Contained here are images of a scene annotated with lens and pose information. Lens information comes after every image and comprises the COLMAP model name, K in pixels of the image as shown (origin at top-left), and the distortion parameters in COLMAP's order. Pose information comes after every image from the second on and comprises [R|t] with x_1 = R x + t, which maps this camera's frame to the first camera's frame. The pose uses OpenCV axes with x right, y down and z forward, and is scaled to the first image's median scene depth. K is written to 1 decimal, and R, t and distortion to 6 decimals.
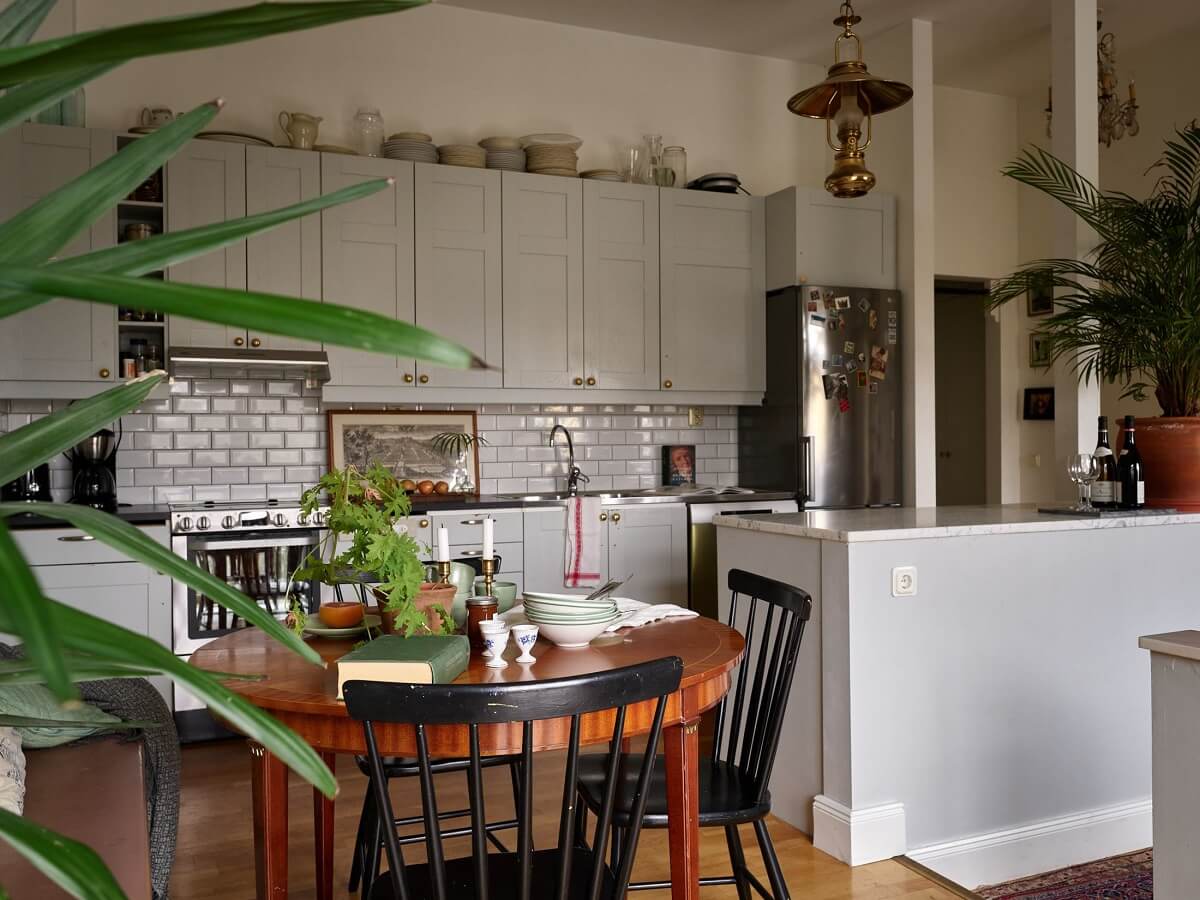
lens RADIAL K [[1032.8, 0, 603.0], [0, 1032.8, 443.2], [0, 0, 1]] dist [-0.028213, 0.015049]
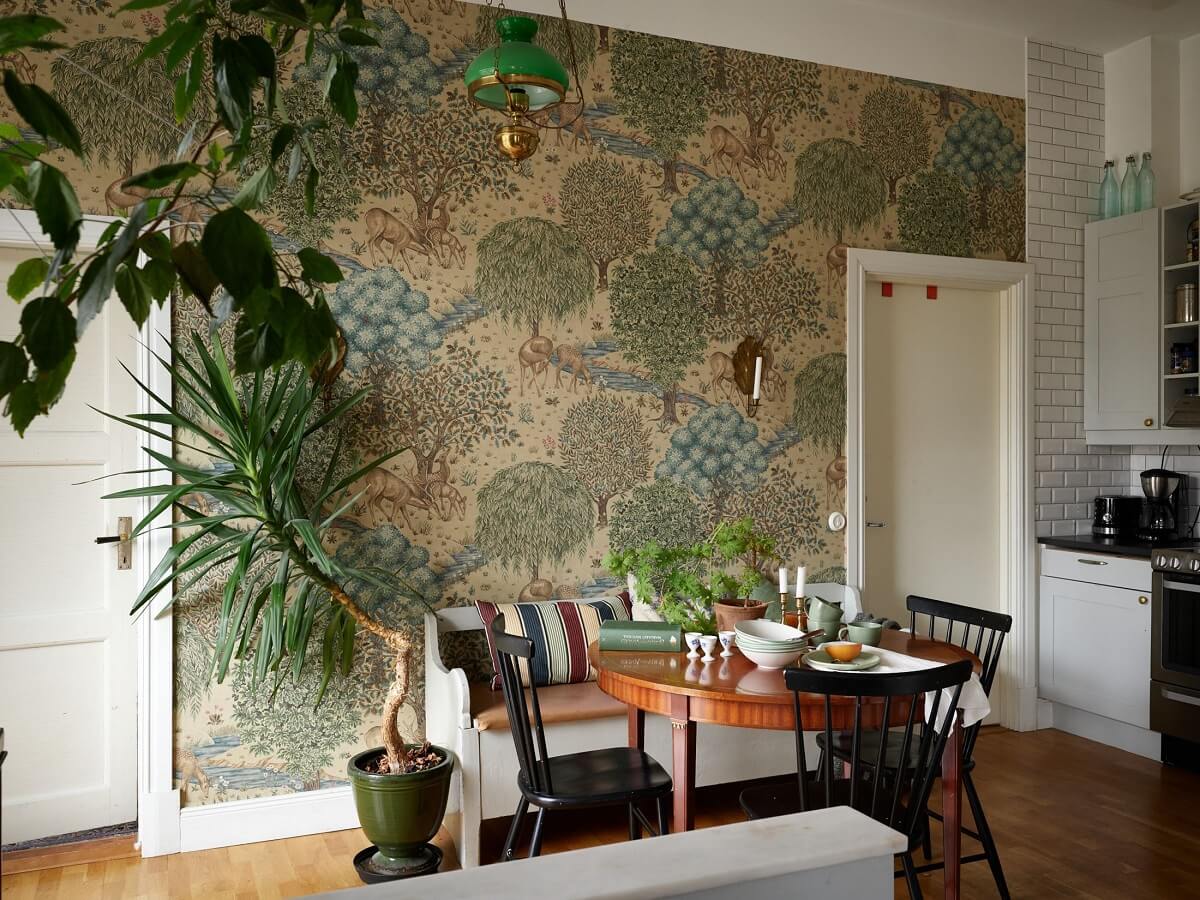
lens RADIAL K [[1037.4, 0, 605.7], [0, 1037.4, 443.9], [0, 0, 1]] dist [0.020756, -0.045791]
pose [[0.005364, 0.010127, -0.999934, 0.566969], [-0.002988, 0.999944, 0.010111, -0.045826], [0.999981, 0.002933, 0.005394, 0.329113]]
